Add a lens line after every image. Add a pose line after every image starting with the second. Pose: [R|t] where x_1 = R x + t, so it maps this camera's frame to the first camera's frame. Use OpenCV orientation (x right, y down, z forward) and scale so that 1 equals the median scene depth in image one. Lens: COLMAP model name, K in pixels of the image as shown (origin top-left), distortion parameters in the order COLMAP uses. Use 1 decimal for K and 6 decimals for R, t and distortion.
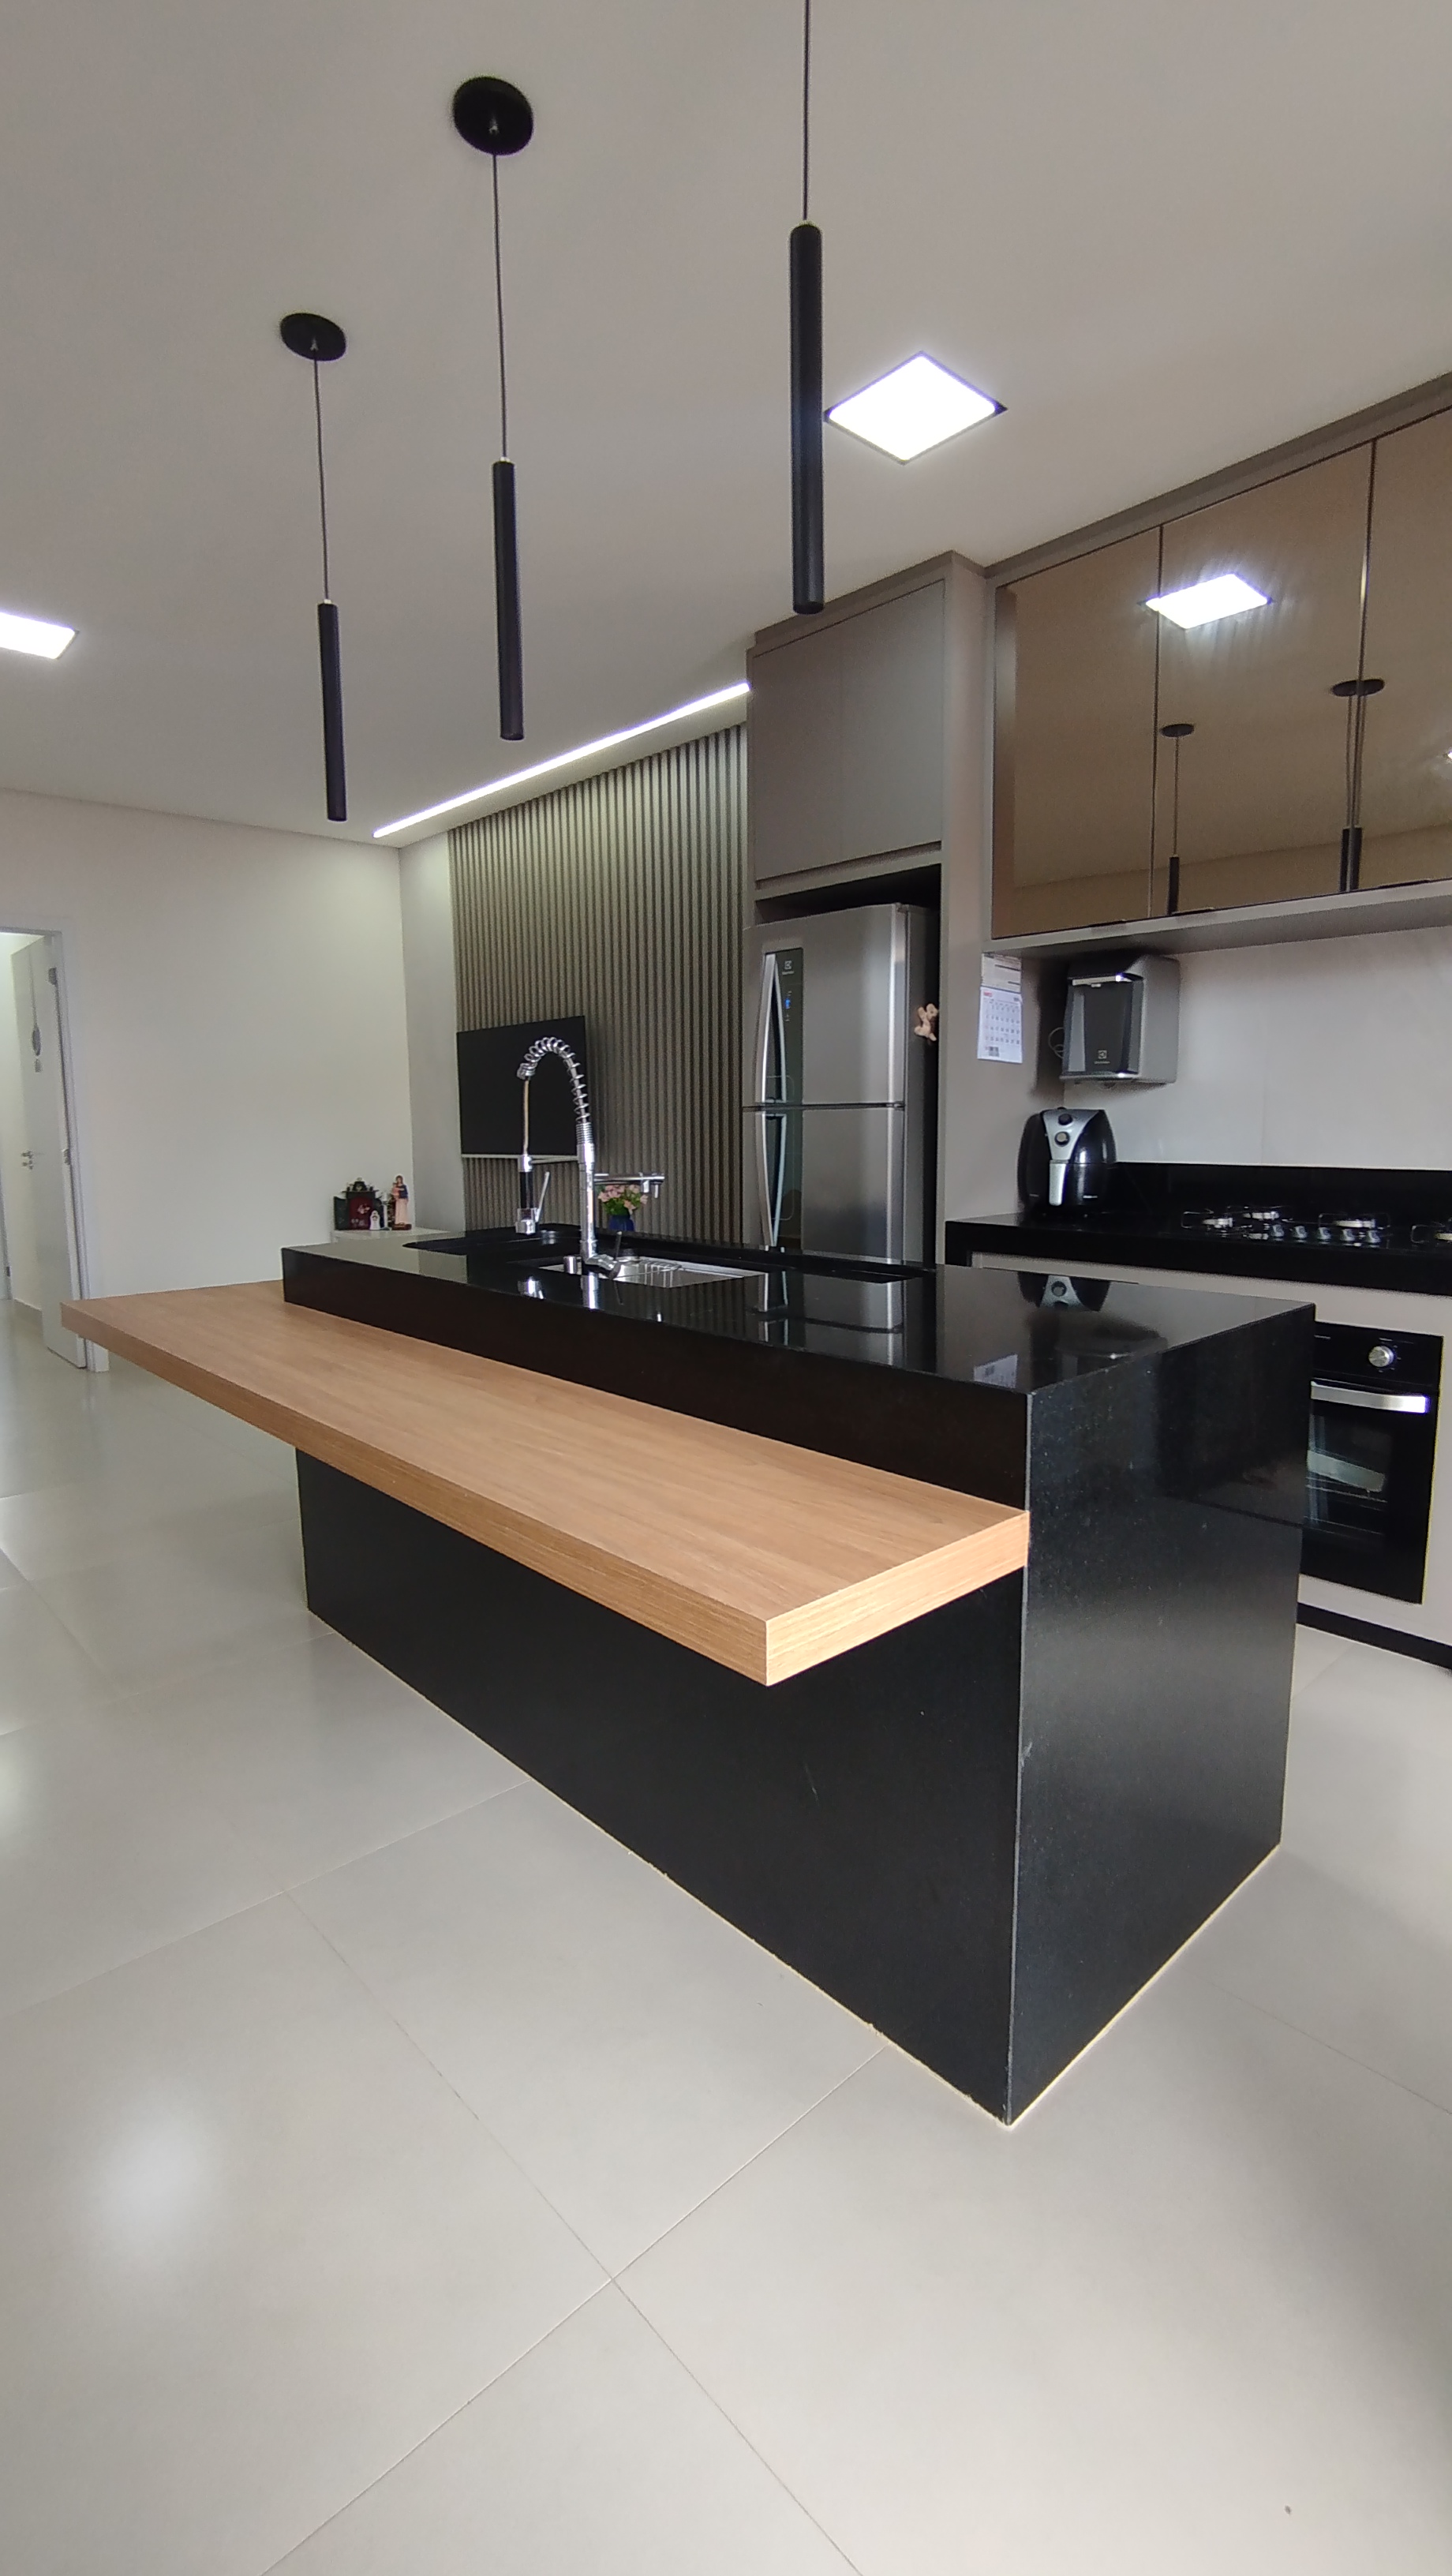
lens RADIAL K [[1171.5, 0, 700.3], [0, 1171.5, 1278.1], [0, 0, 1]] dist [-0.004061, -0.000294]
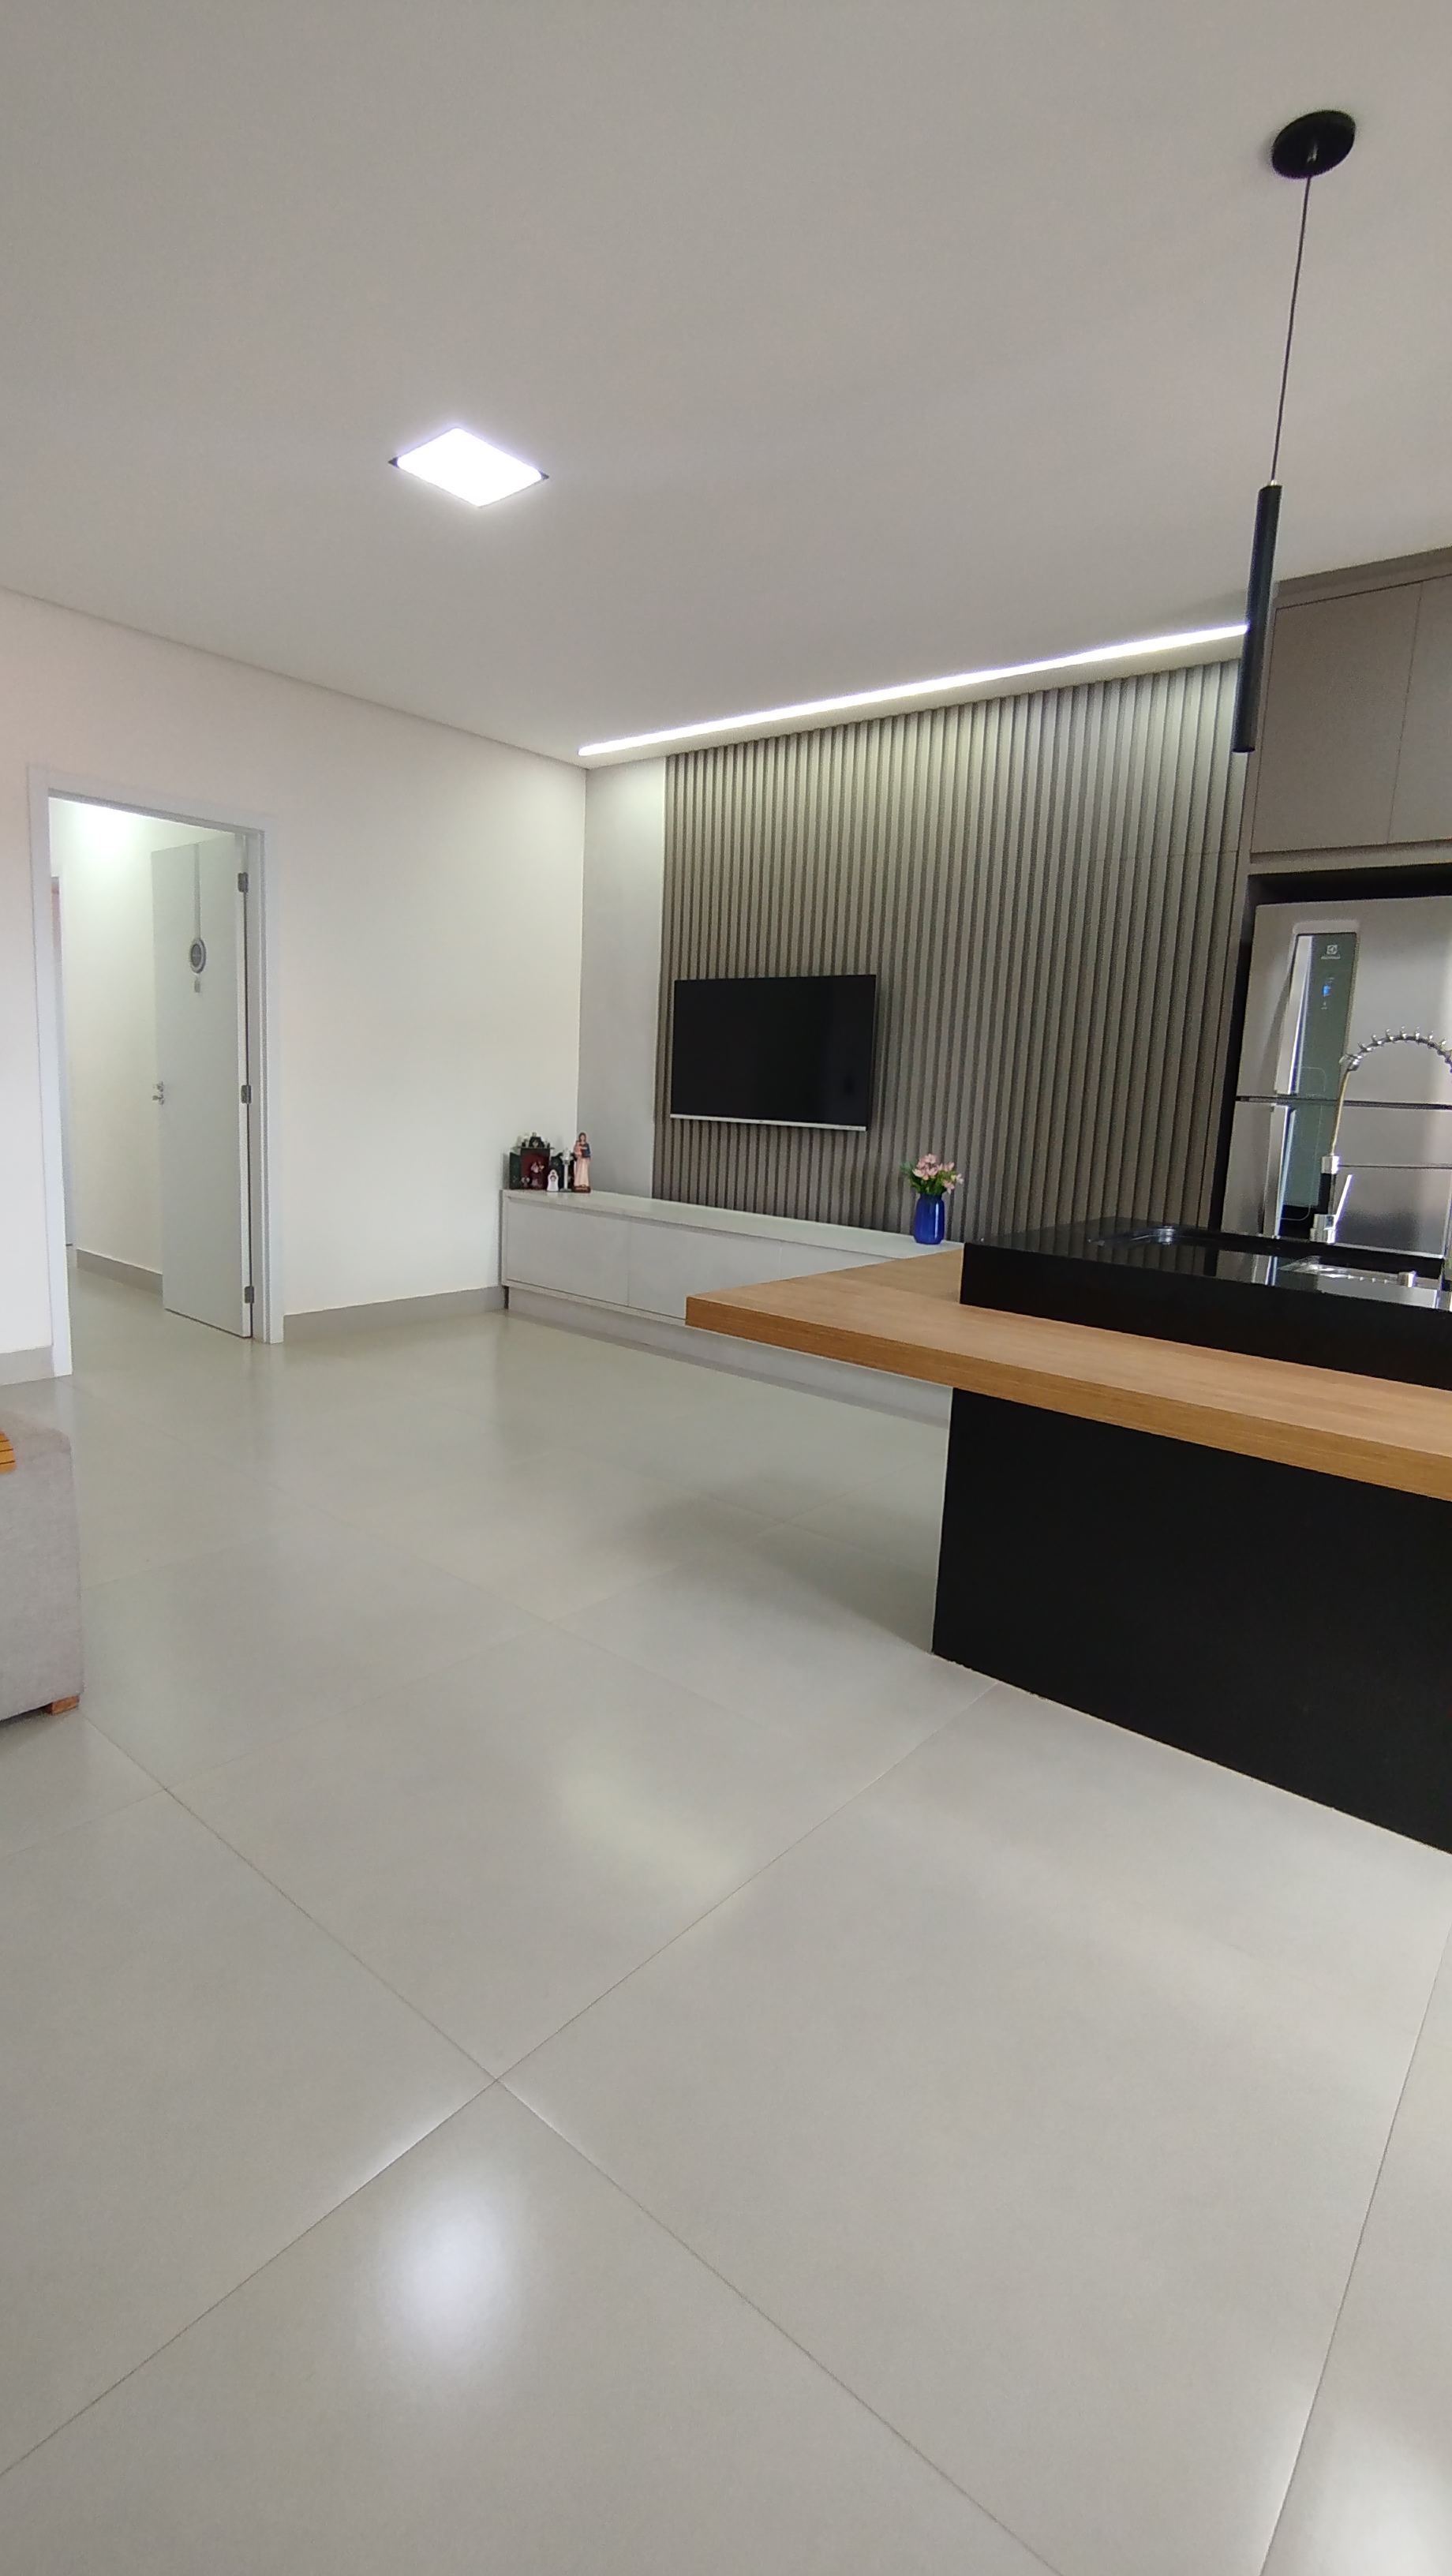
lens RADIAL K [[1171.6, 0, 734.0], [0, 1171.6, 1277.4], [0, 0, 1]] dist [-0.016911, -0.000283]
pose [[0.986148, 0.031437, 0.162860, -0.504784], [-0.037316, 0.998753, 0.033167, -0.016933], [-0.161614, -0.038785, 0.986092, 0.137354]]
